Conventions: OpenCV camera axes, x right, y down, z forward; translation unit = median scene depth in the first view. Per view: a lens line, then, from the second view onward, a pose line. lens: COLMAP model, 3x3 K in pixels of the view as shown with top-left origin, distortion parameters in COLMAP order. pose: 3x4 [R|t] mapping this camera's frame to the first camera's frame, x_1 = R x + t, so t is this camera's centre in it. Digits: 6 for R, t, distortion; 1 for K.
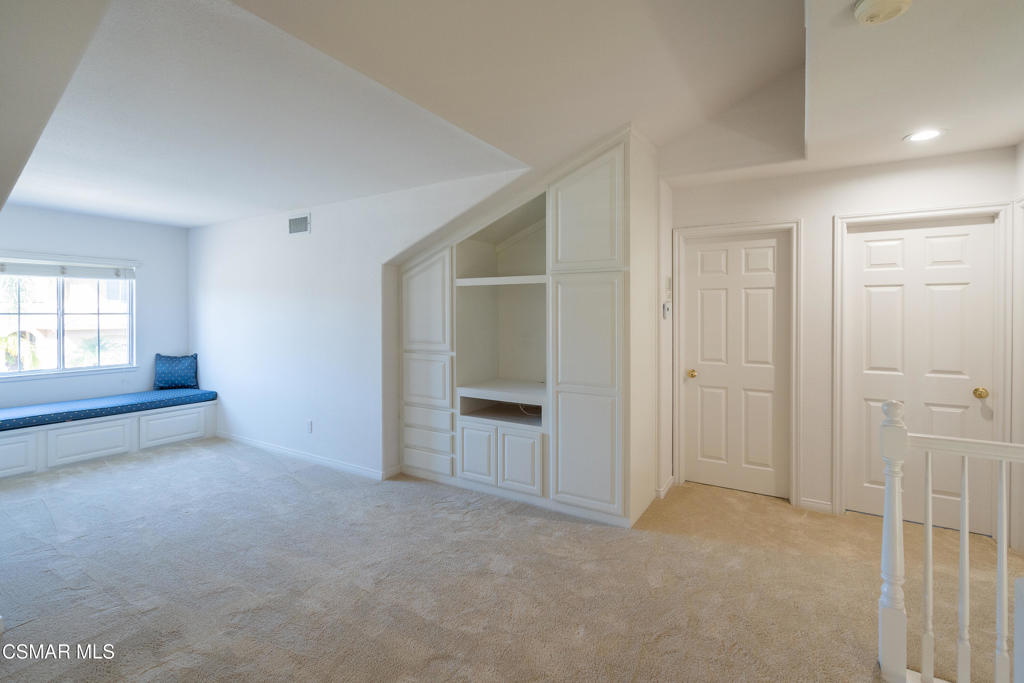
lens RADIAL K [[478.7, 0, 507.8], [0, 478.7, 313.0], [0, 0, 1]] dist [-0.009395, 0.002770]
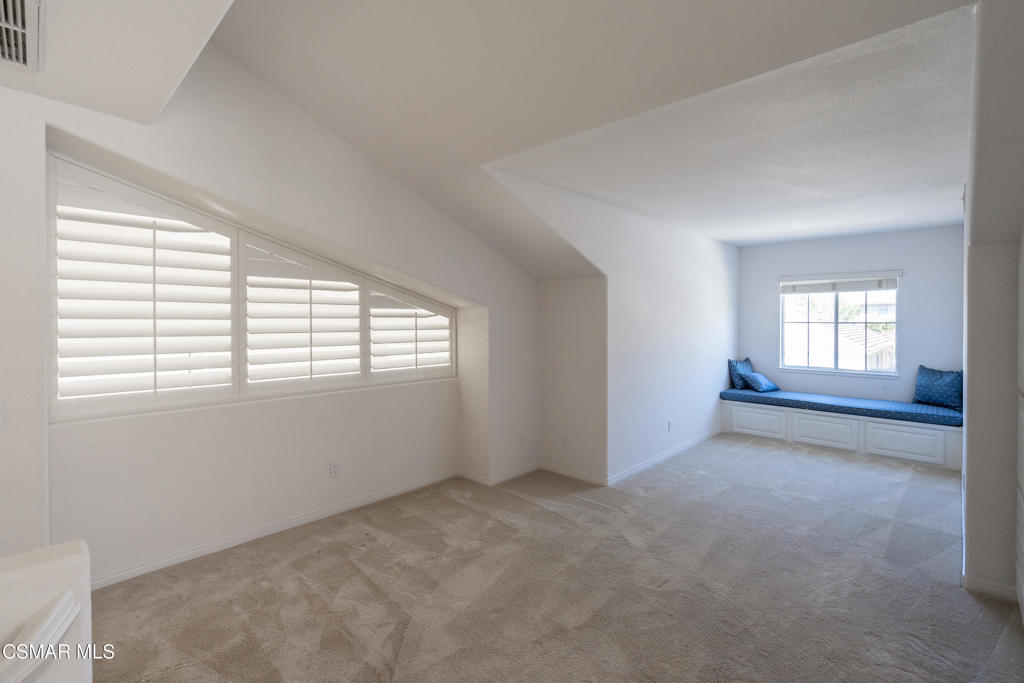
lens RADIAL K [[478.7, 0, 512.4], [0, 478.7, 331.4], [0, 0, 1]] dist [-0.009395, 0.002770]
pose [[-0.229927, 0.022631, -0.972945, 0.389840], [0.000763, 0.999733, 0.023073, -0.004608], [0.973207, 0.004563, -0.229883, 0.452020]]
